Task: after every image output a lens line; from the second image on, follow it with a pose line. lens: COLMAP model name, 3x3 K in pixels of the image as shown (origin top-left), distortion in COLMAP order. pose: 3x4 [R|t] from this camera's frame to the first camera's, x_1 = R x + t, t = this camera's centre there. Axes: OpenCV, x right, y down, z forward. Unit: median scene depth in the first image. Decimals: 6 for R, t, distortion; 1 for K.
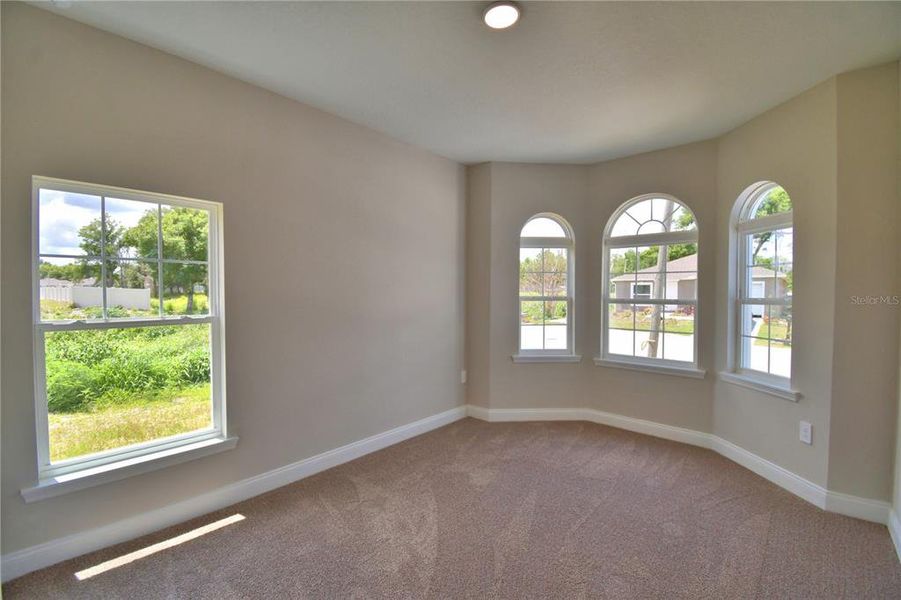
lens RADIAL K [[394.3, 0, 455.9], [0, 394.3, 295.5], [0, 0, 1]] dist [-0.002678, -0.010545]
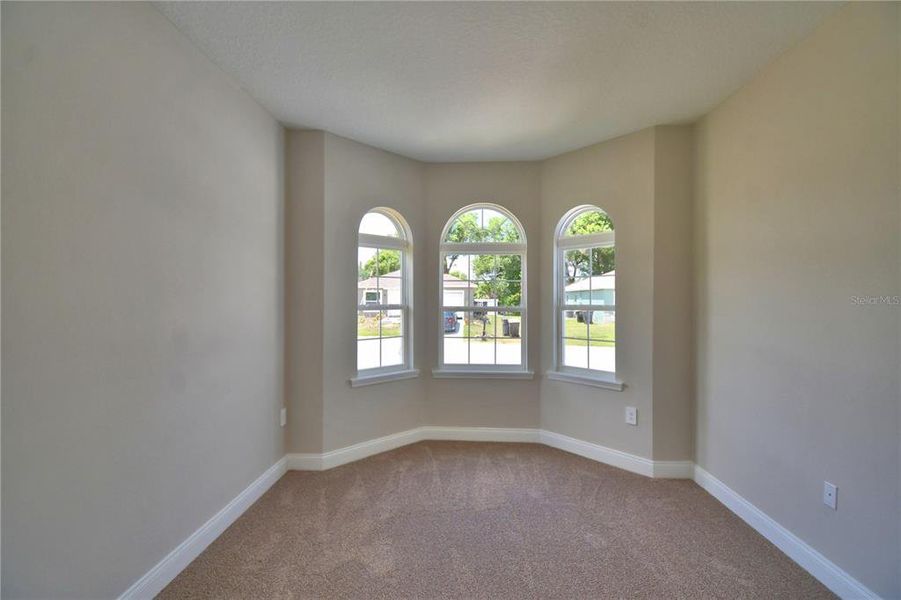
lens RADIAL K [[394.3, 0, 452.9], [0, 394.3, 294.0], [0, 0, 1]] dist [-0.002678, -0.010545]
pose [[0.786632, 0.006884, 0.617383, -0.193696], [0.006405, 0.999793, -0.019308, -0.004045], [-0.617389, 0.019142, 0.786425, 0.244990]]
